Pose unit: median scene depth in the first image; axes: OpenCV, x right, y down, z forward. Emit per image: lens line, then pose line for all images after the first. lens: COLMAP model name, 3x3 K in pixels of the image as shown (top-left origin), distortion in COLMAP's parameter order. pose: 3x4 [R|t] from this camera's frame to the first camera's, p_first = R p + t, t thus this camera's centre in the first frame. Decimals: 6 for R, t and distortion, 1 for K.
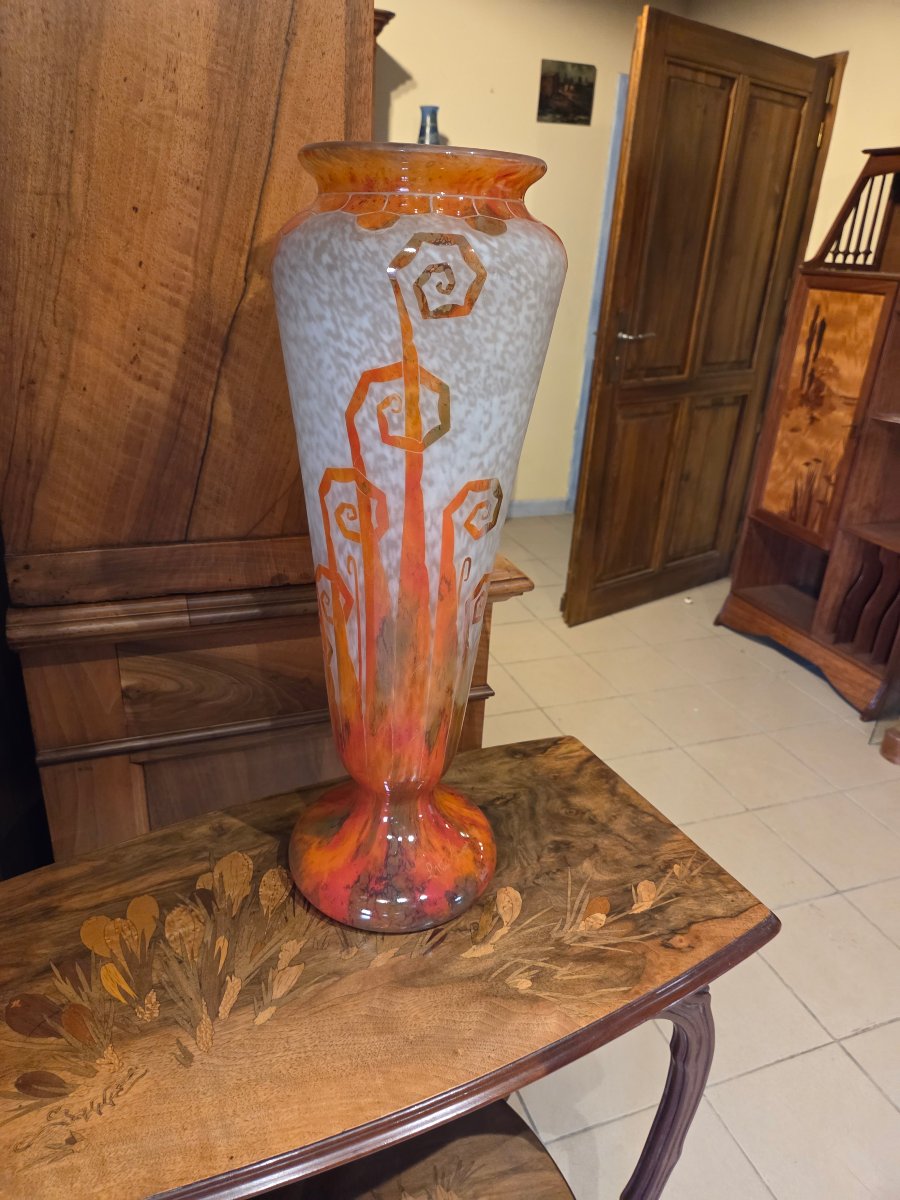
lens RADIAL K [[821.6, 0, 443.4], [0, 821.6, 588.9], [0, 0, 1]] dist [0.036825, -0.031691]
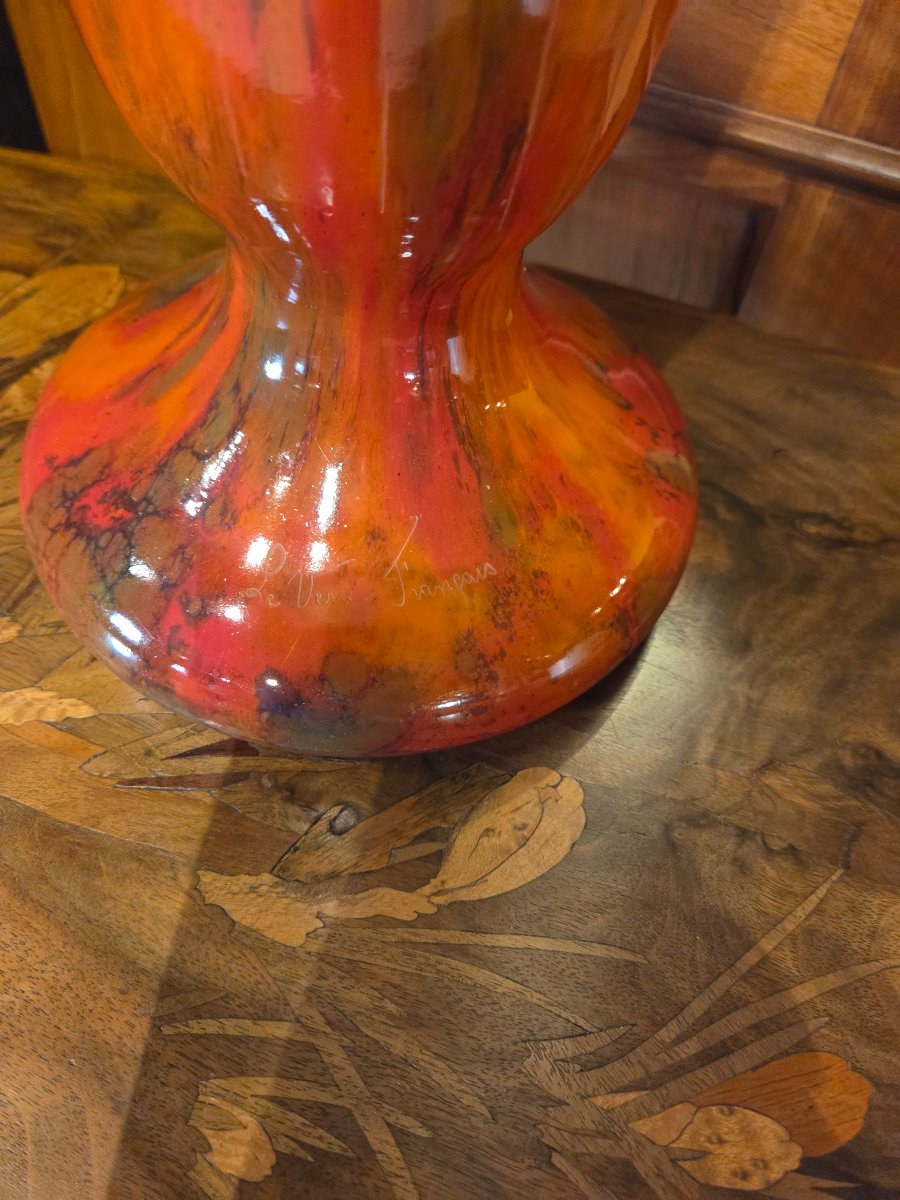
lens RADIAL K [[864.3, 0, 449.2], [0, 864.3, 582.2], [0, 0, 1]] dist [0.000443, -0.001331]
pose [[0.712480, 0.562453, -0.419547, 0.169306], [-0.305481, 0.786900, 0.536161, 0.213679], [0.631707, -0.253841, 0.732470, 0.994597]]
